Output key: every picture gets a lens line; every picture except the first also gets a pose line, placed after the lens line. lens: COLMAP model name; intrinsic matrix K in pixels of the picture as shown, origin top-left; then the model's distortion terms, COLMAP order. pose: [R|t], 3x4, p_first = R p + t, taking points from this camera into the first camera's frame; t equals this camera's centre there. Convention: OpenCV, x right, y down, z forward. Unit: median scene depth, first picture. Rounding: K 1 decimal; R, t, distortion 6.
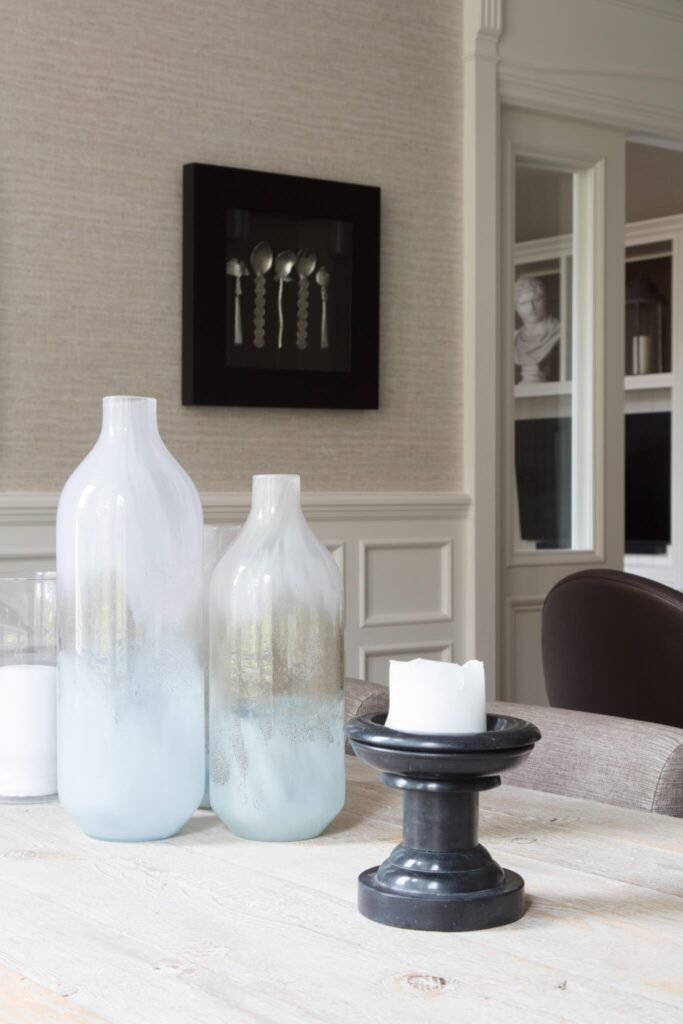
lens RADIAL K [[1585.9, 0, 341.5], [0, 1585.9, 512.0], [0, 0, 1]] dist [-0.008831, 0.034261]
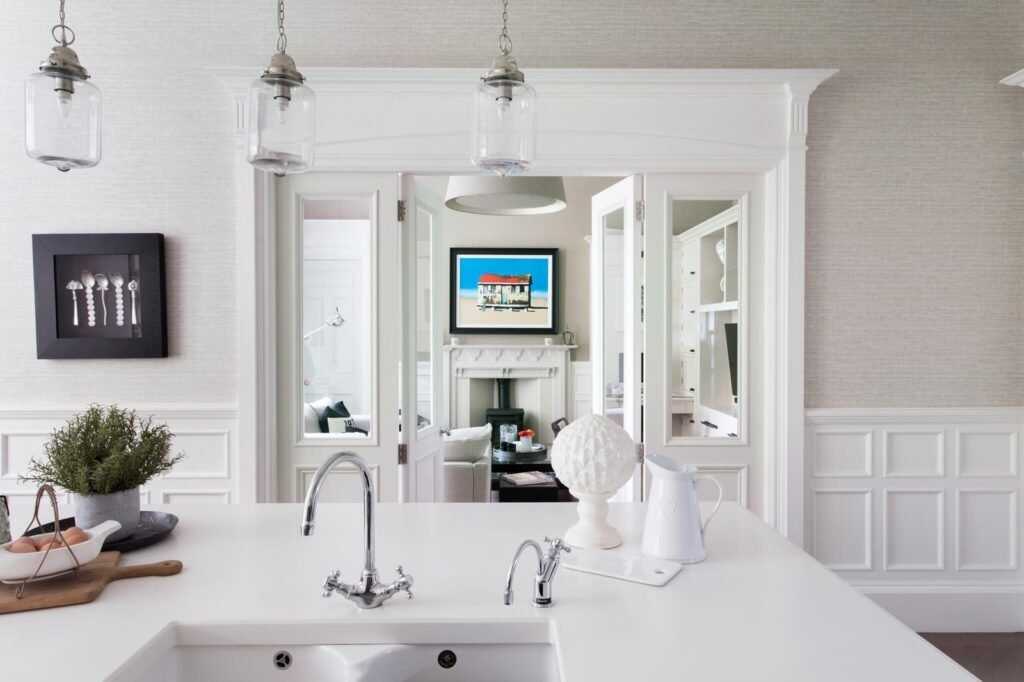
lens RADIAL K [[698.2, 0, 512.0], [0, 698.2, 413.6], [0, 0, 1]] dist [-0.005431, -0.001410]
pose [[0.807165, 0.007835, -0.590274, 0.762401], [-0.006609, 0.999969, 0.004235, -0.006155], [0.590289, 0.000483, 0.807192, 0.567546]]
